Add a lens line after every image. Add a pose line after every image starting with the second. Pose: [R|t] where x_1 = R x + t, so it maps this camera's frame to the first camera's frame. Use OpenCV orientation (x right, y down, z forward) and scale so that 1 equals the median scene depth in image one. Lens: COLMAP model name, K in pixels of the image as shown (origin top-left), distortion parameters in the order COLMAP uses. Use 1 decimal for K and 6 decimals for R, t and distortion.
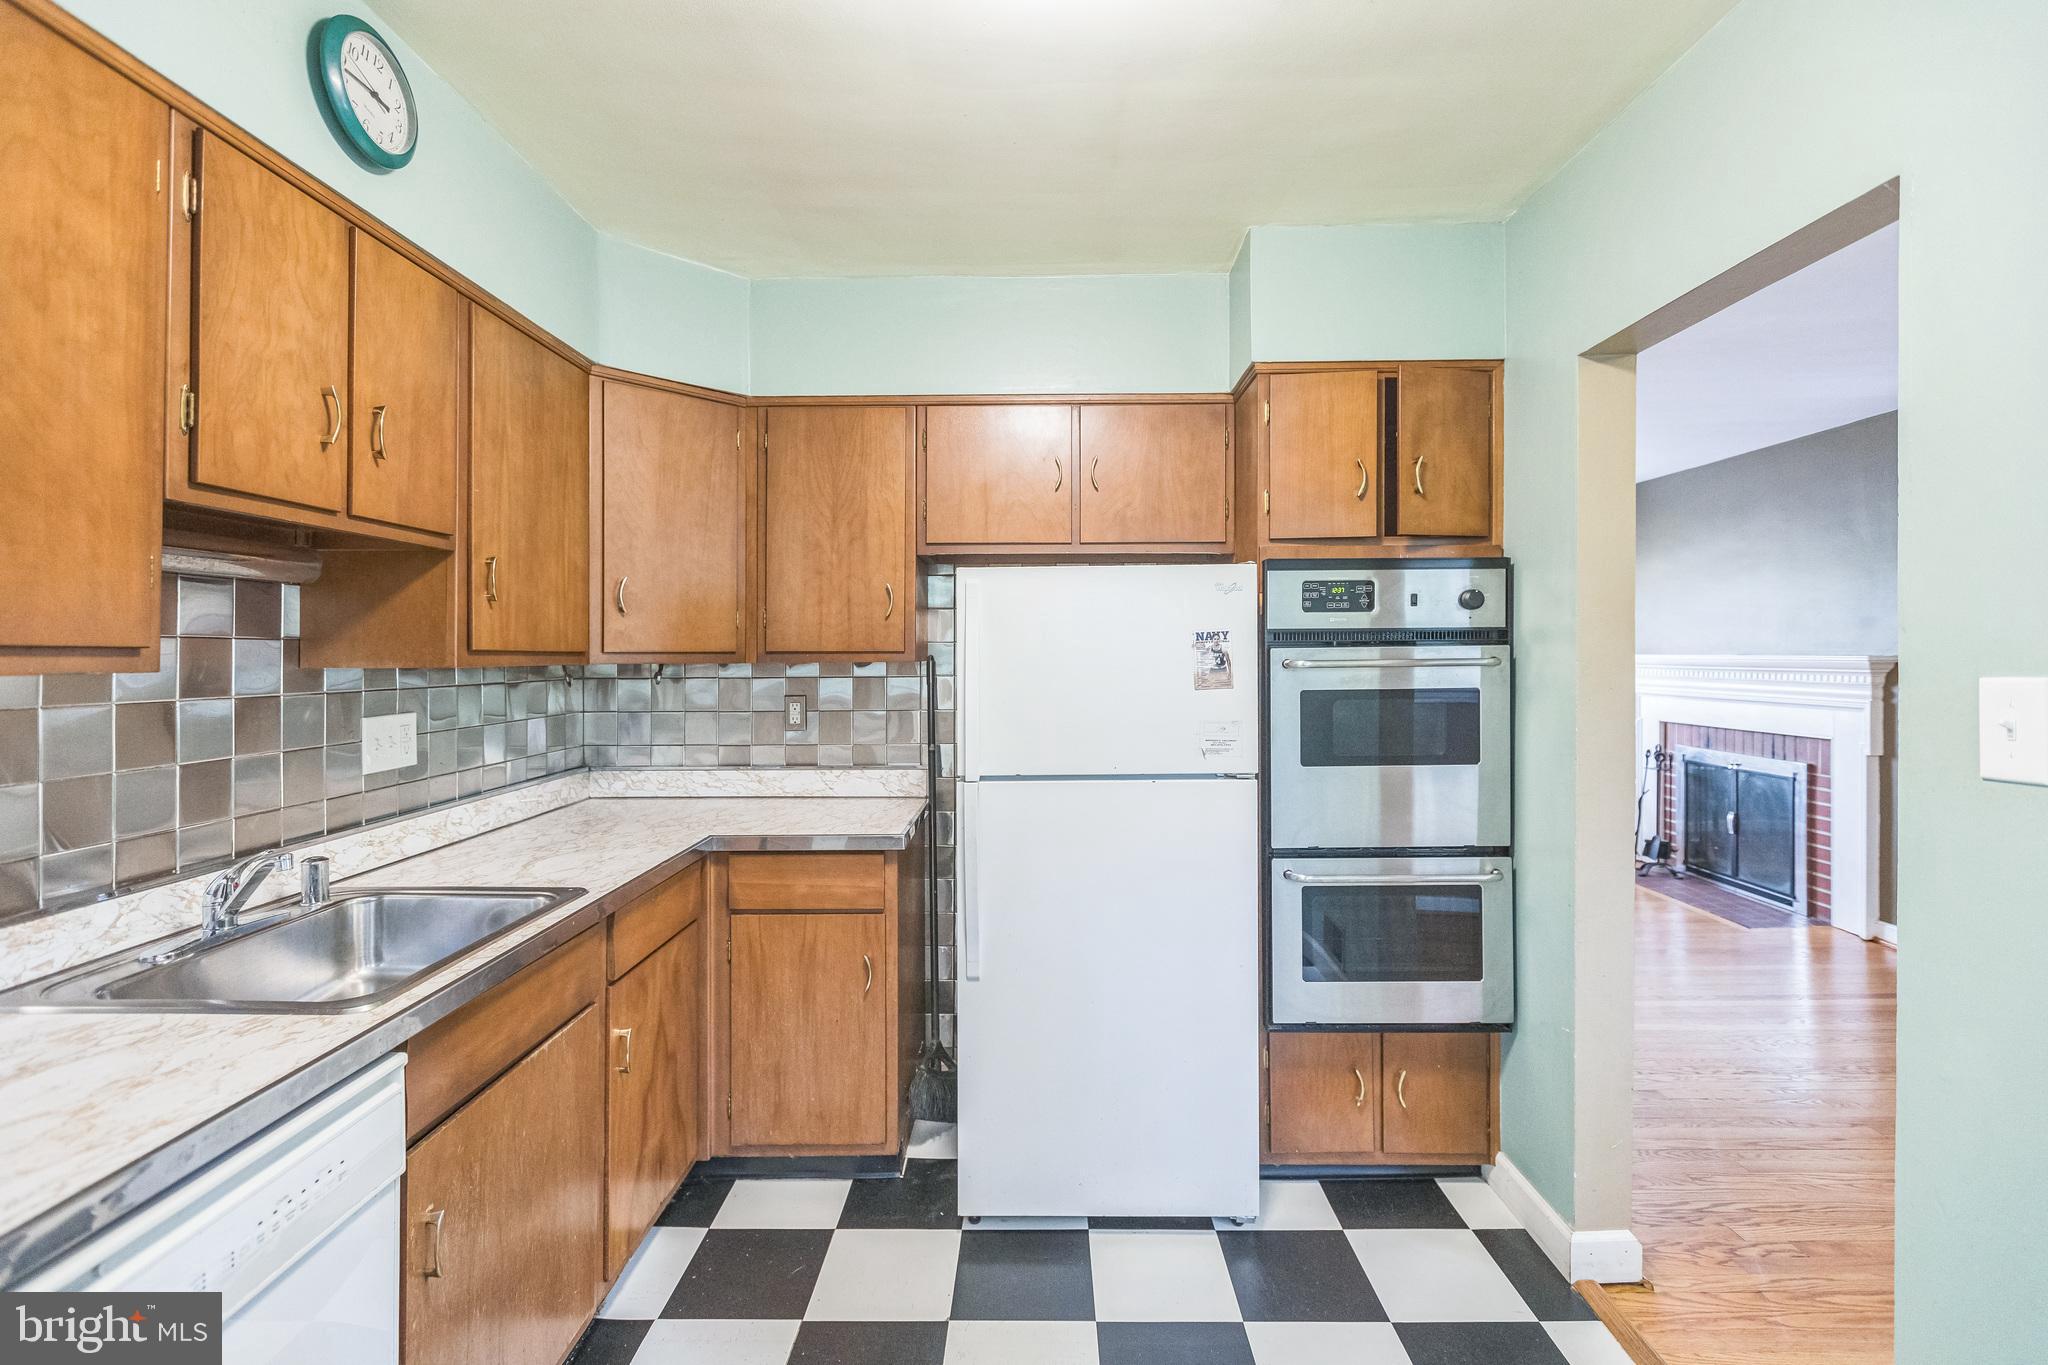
lens RADIAL K [[919.7, 0, 1032.4], [0, 919.7, 657.6], [0, 0, 1]] dist [0.000587, -0.001061]
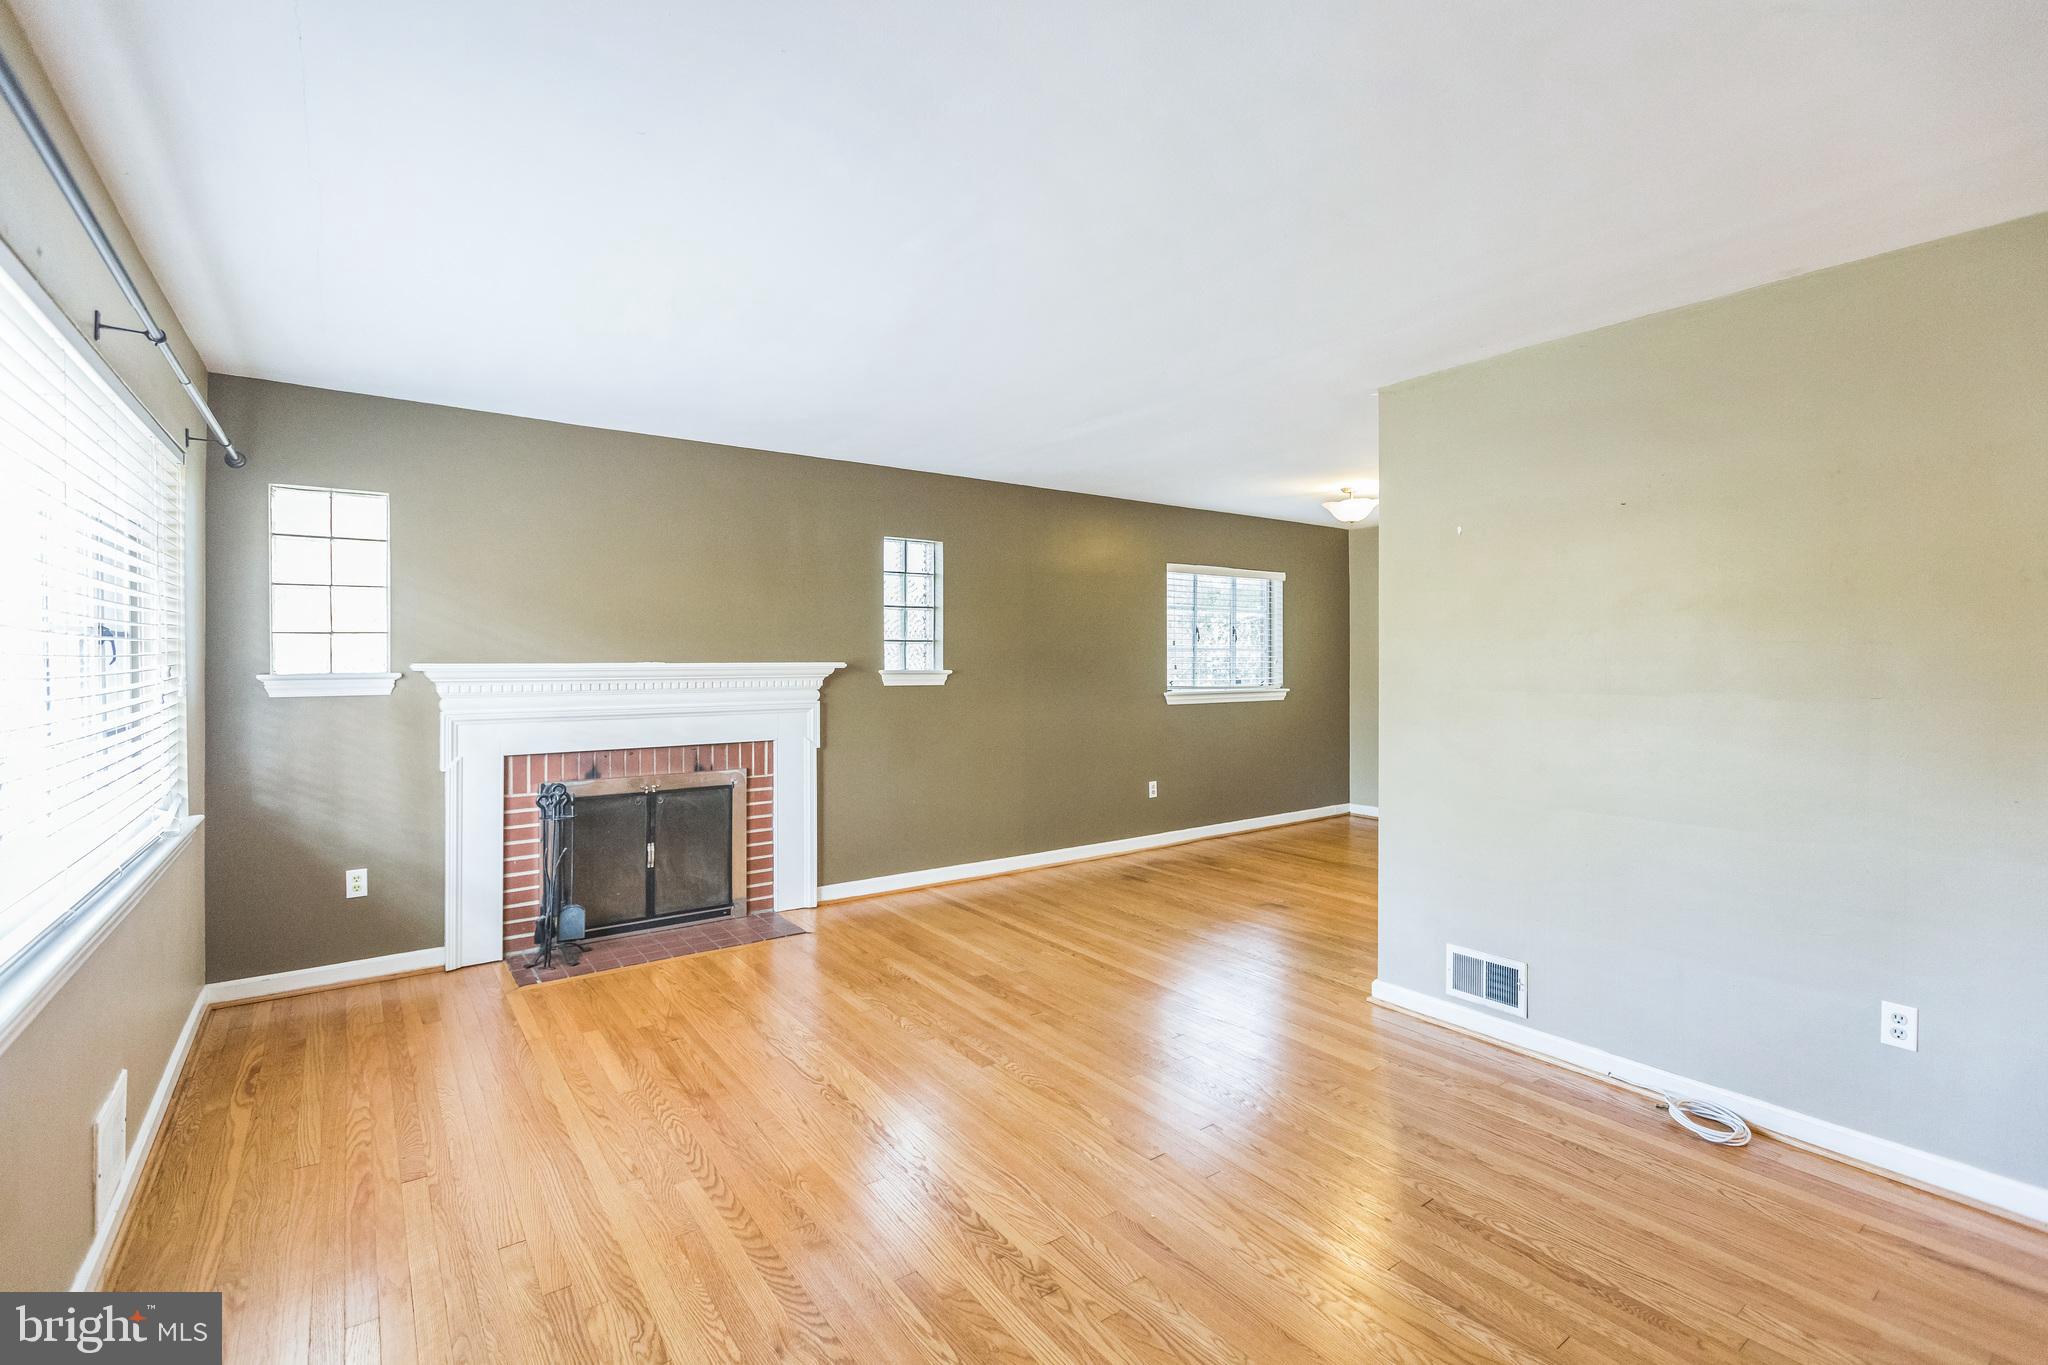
lens RADIAL K [[919.7, 0, 1042.8], [0, 919.7, 662.3], [0, 0, 1]] dist [0.000587, -0.001061]
pose [[-0.598964, -0.000893, 0.800775, -0.364717], [0.006289, 0.999963, 0.005820, -0.011942], [-0.800751, 0.008522, -0.598937, 2.804331]]
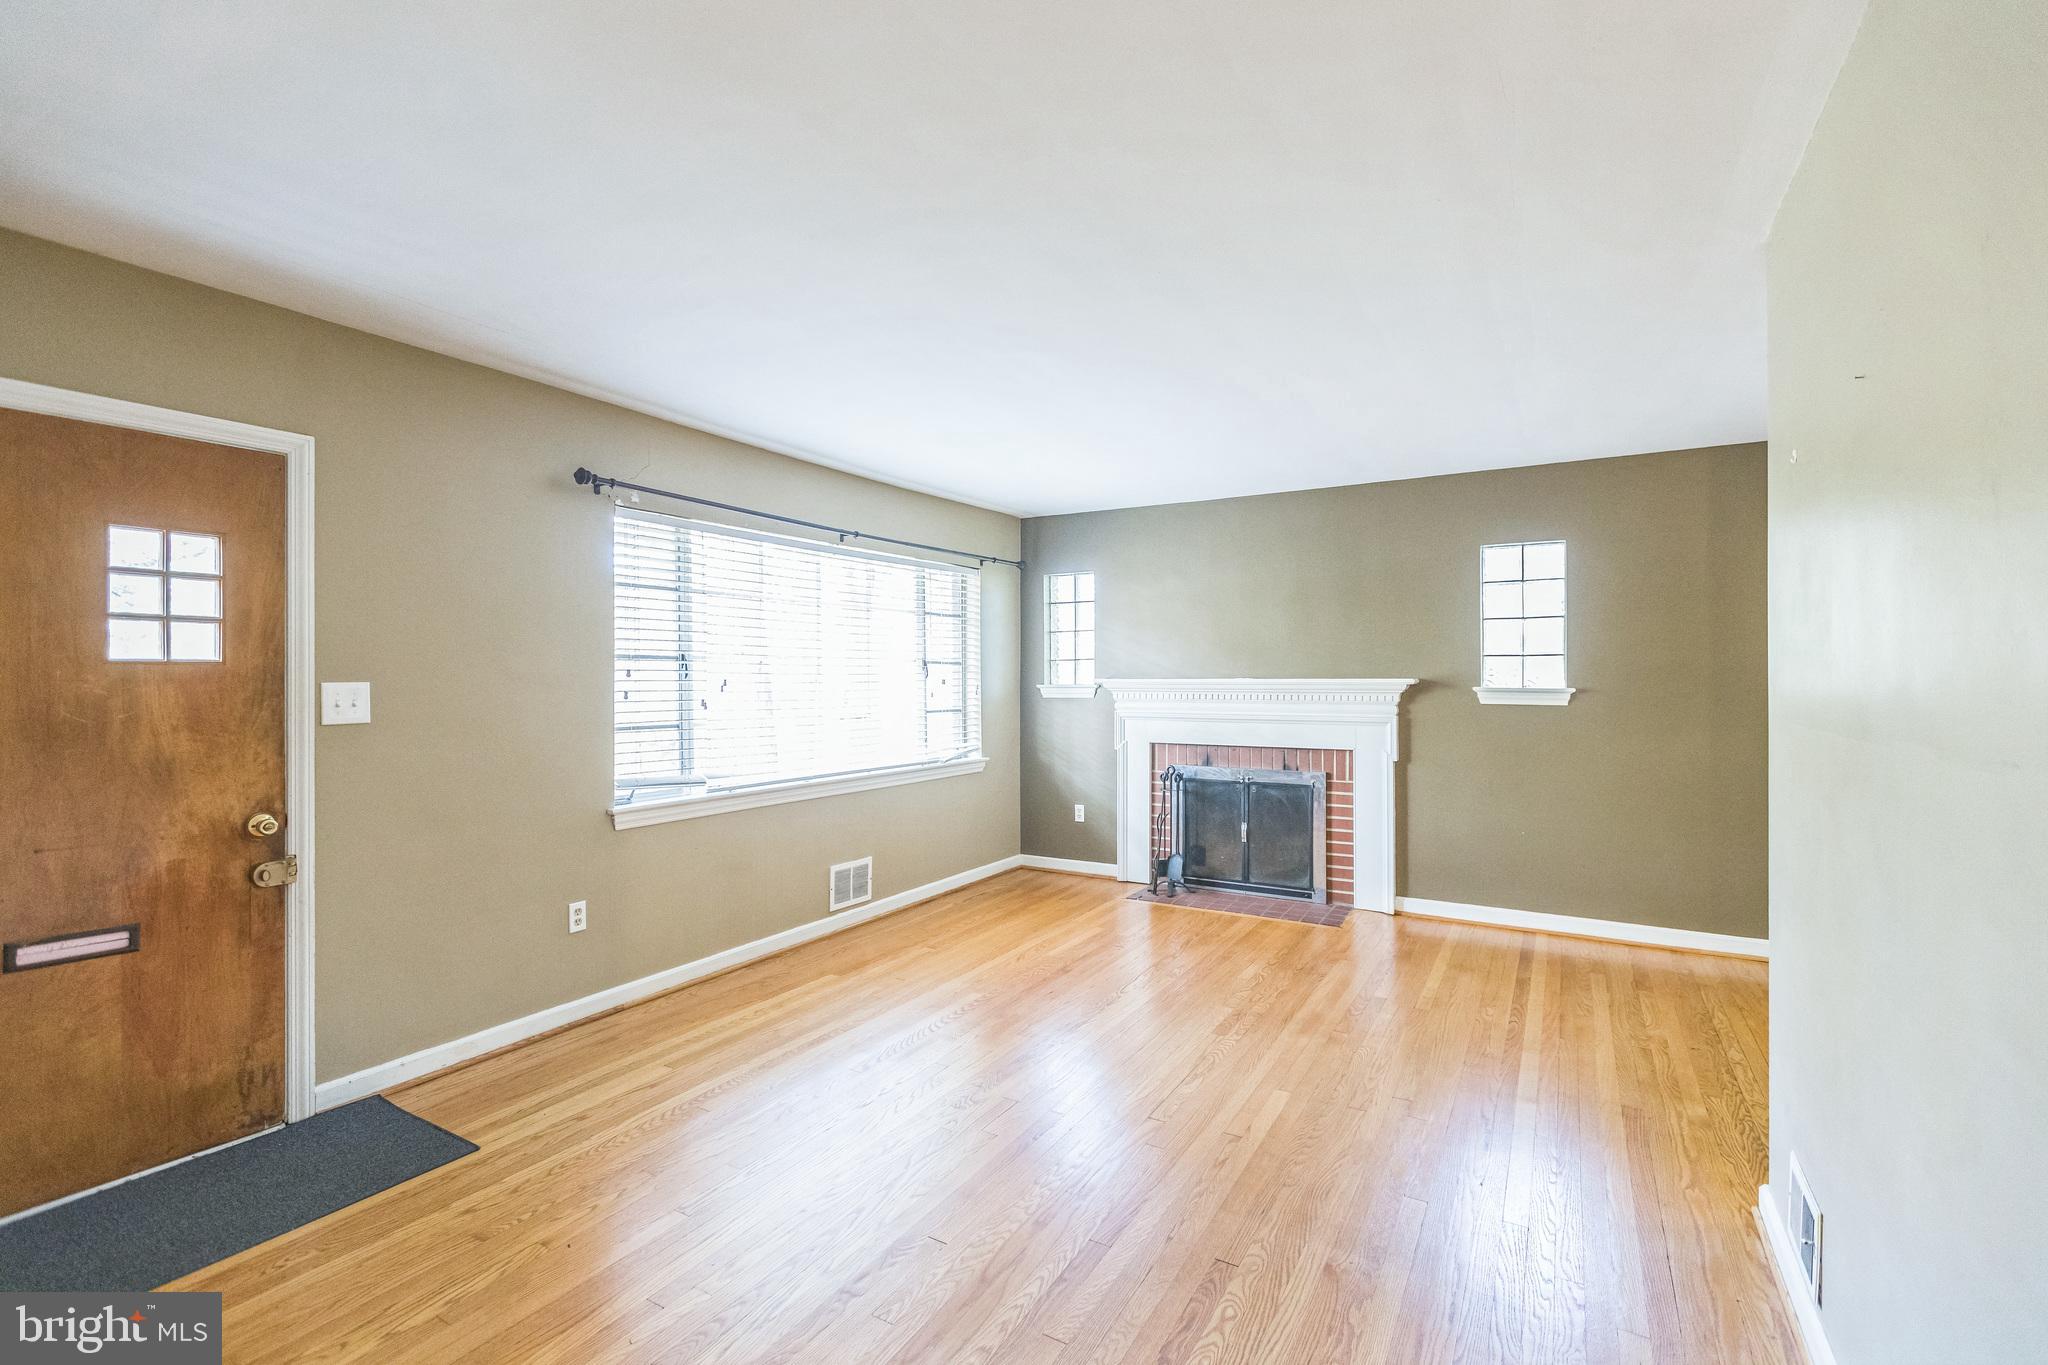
lens RADIAL K [[919.7, 0, 1007.1], [0, 919.7, 687.7], [0, 0, 1]] dist [0.000587, -0.001061]
pose [[0.515673, -0.008534, 0.856743, -0.723502], [0.004386, 0.999964, 0.007321, -0.000324], [-0.856774, -0.000018, 0.515691, 1.557837]]
